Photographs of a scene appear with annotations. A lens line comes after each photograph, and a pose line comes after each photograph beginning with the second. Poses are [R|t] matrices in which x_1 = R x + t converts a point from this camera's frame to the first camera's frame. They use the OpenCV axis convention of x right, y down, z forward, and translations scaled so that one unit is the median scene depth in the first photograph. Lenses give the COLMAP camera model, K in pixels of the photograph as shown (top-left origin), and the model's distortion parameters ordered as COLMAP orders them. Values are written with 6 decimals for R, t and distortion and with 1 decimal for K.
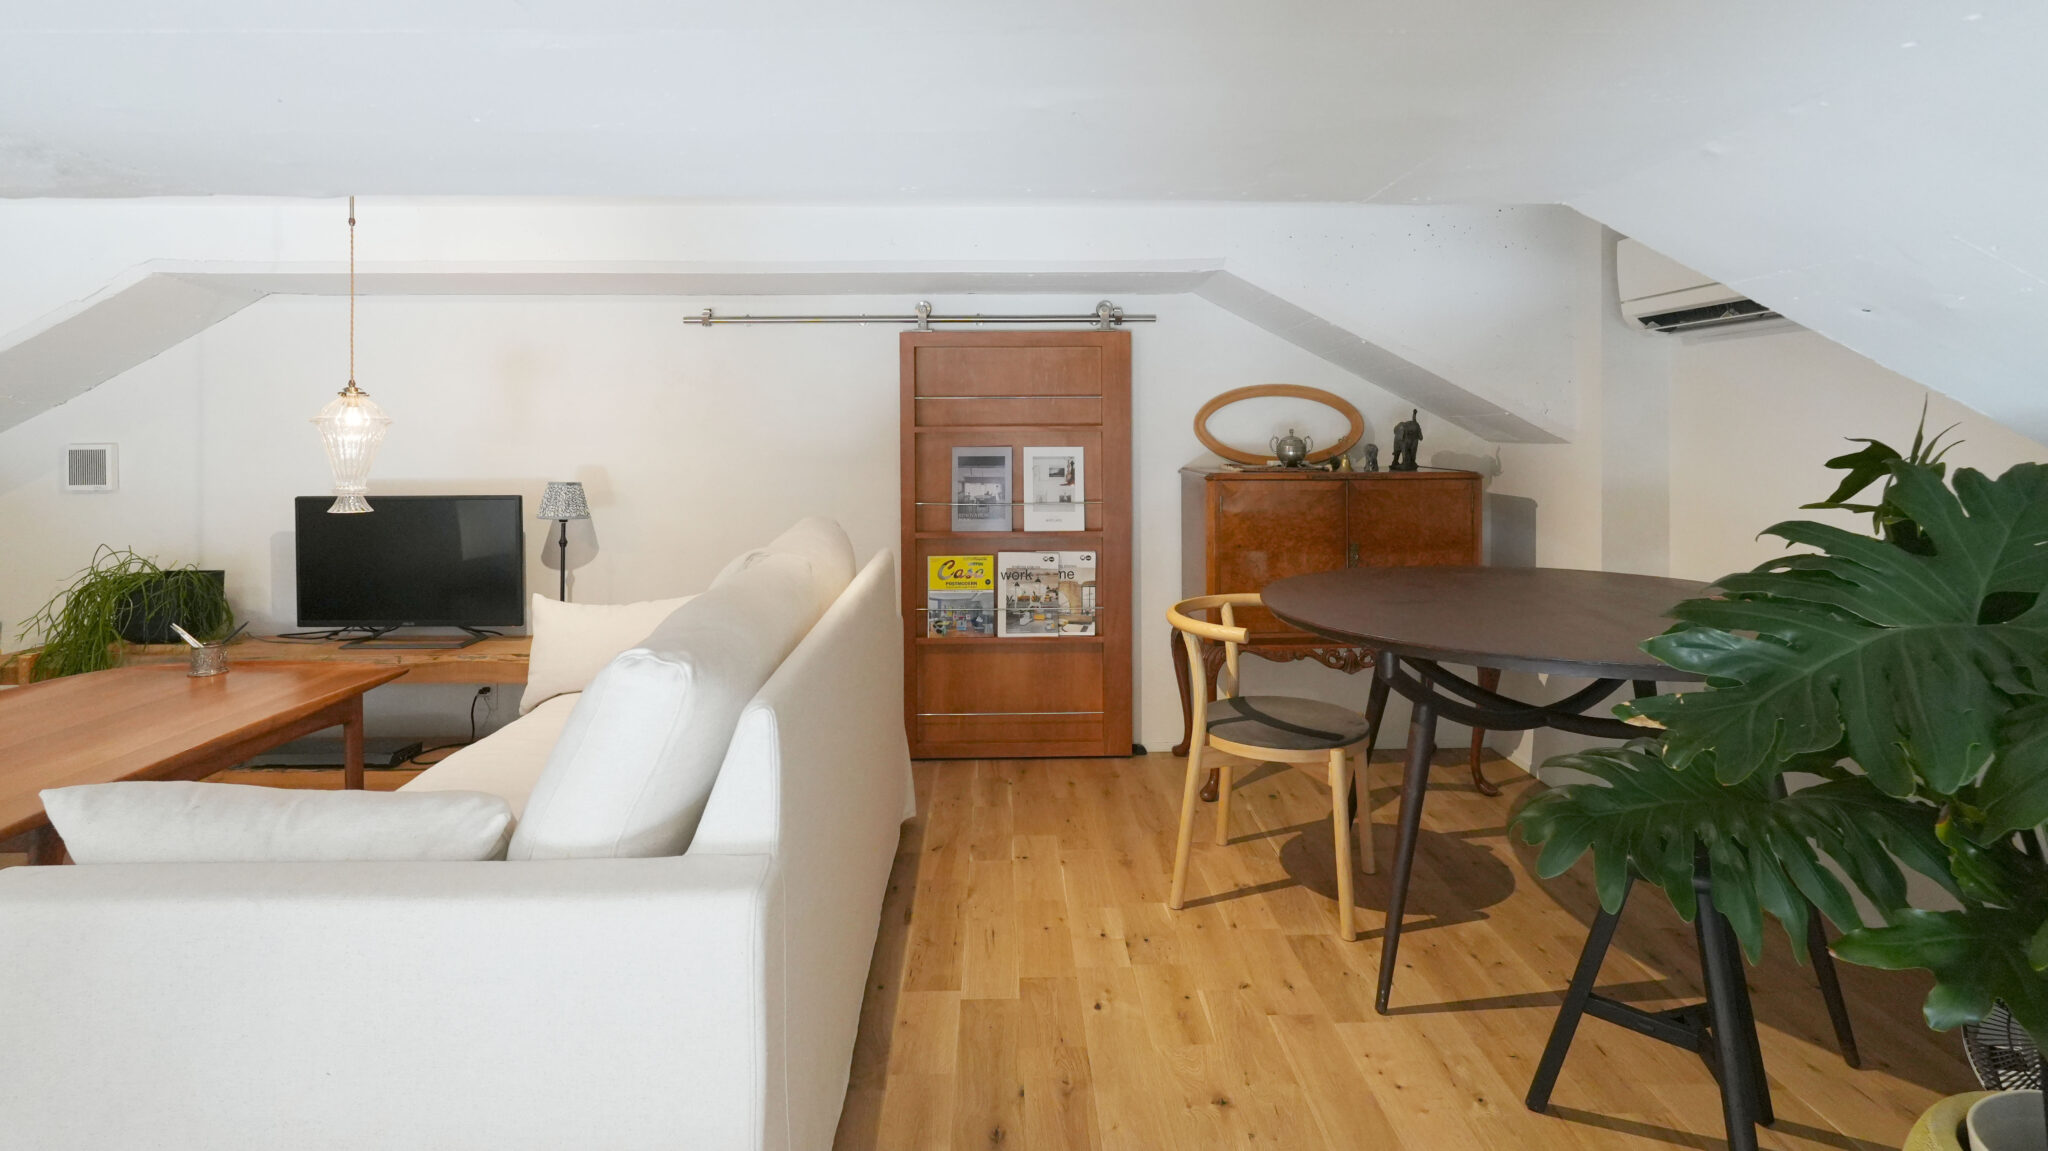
lens RADIAL K [[1089.9, 0, 1016.1], [0, 1089.9, 536.9], [0, 0, 1]] dist [0.003523, 0.001243]
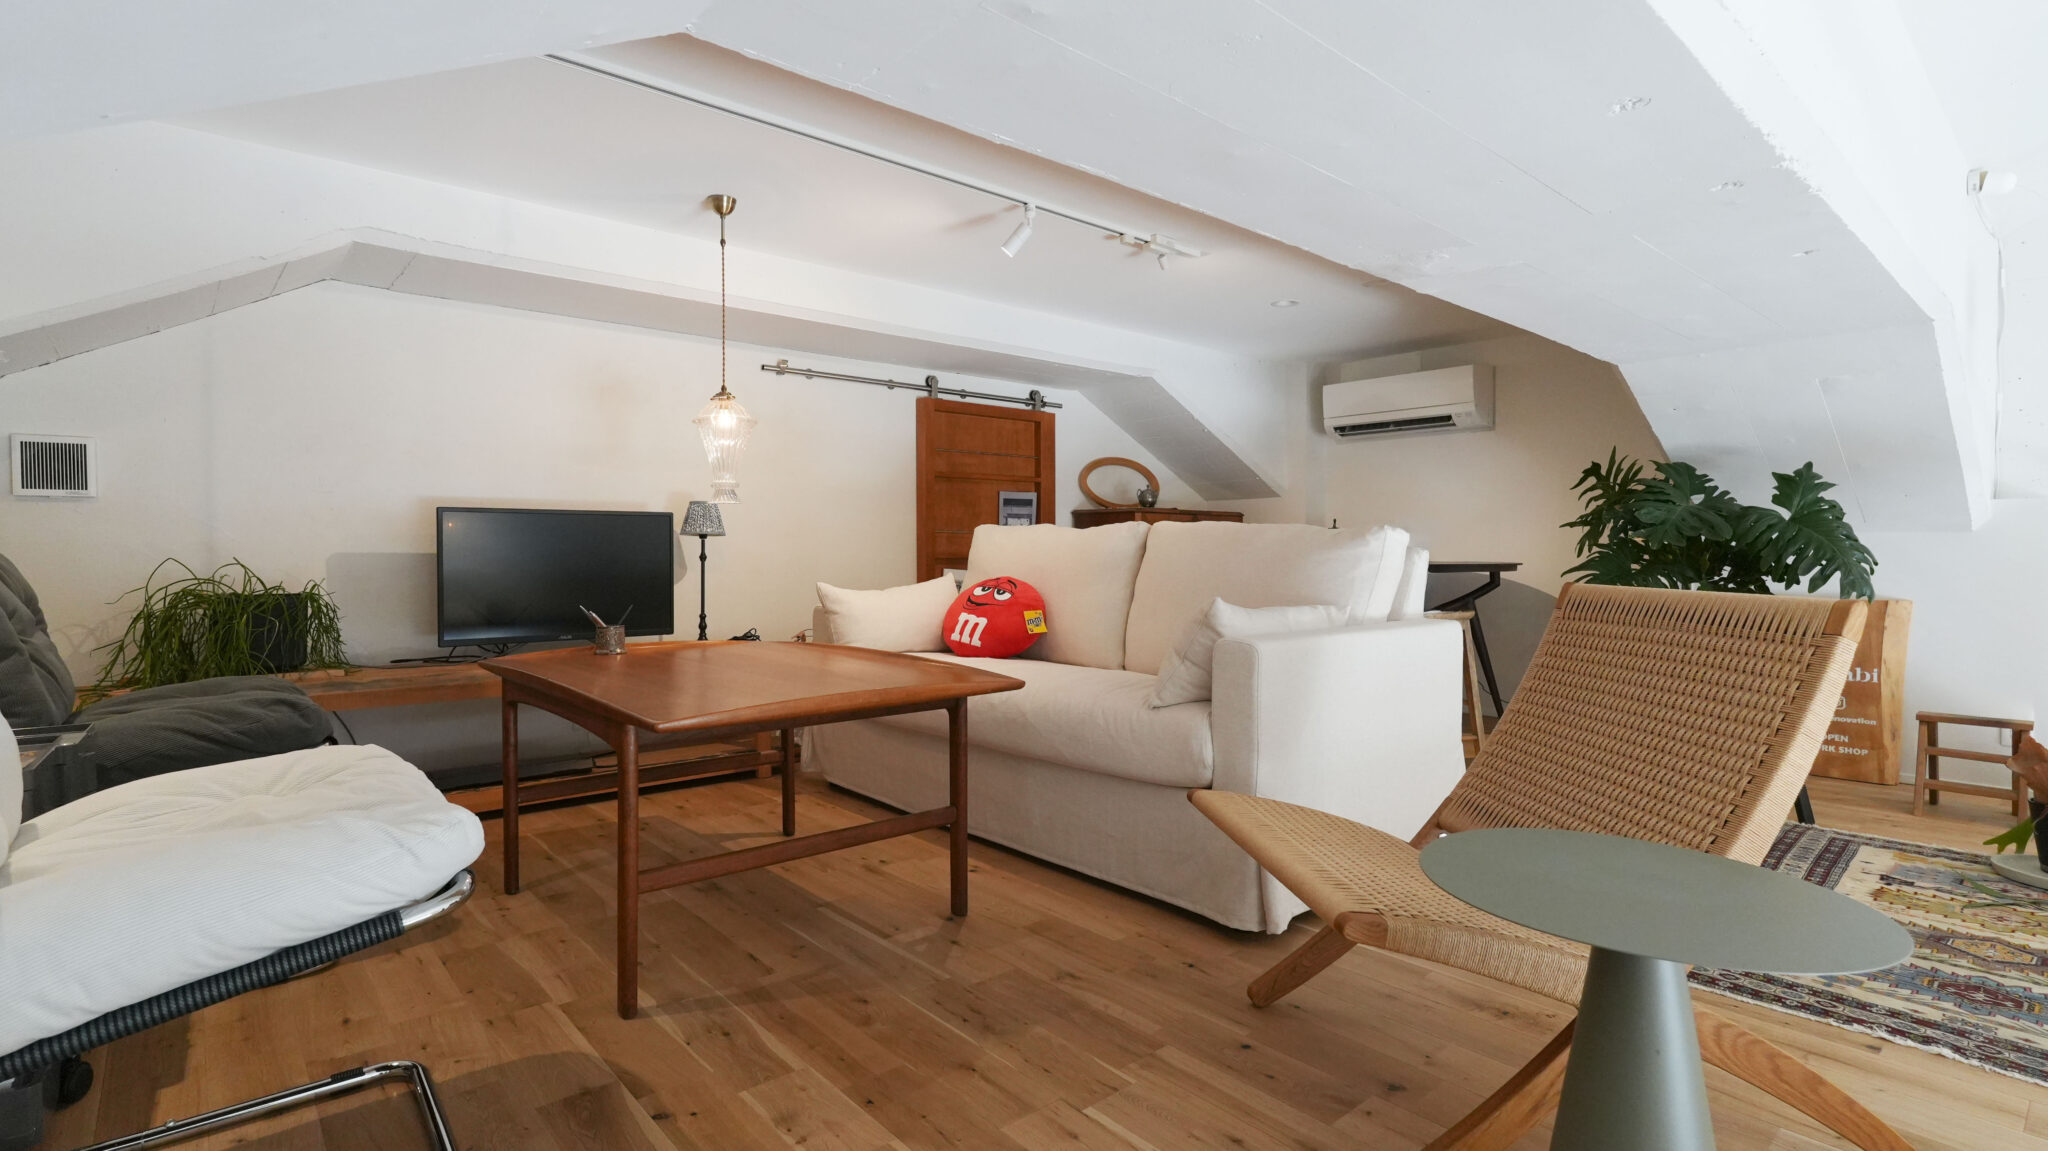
lens RADIAL K [[972.4, 0, 1024.0], [0, 972.4, 575.5], [0, 0, 1]] dist [-0.003372, 0.000073]
pose [[0.767350, -0.016228, 0.641023, -0.752357], [0.056997, 0.997449, -0.042979, 0.078828], [-0.638690, 0.069517, 0.766318, 0.056085]]
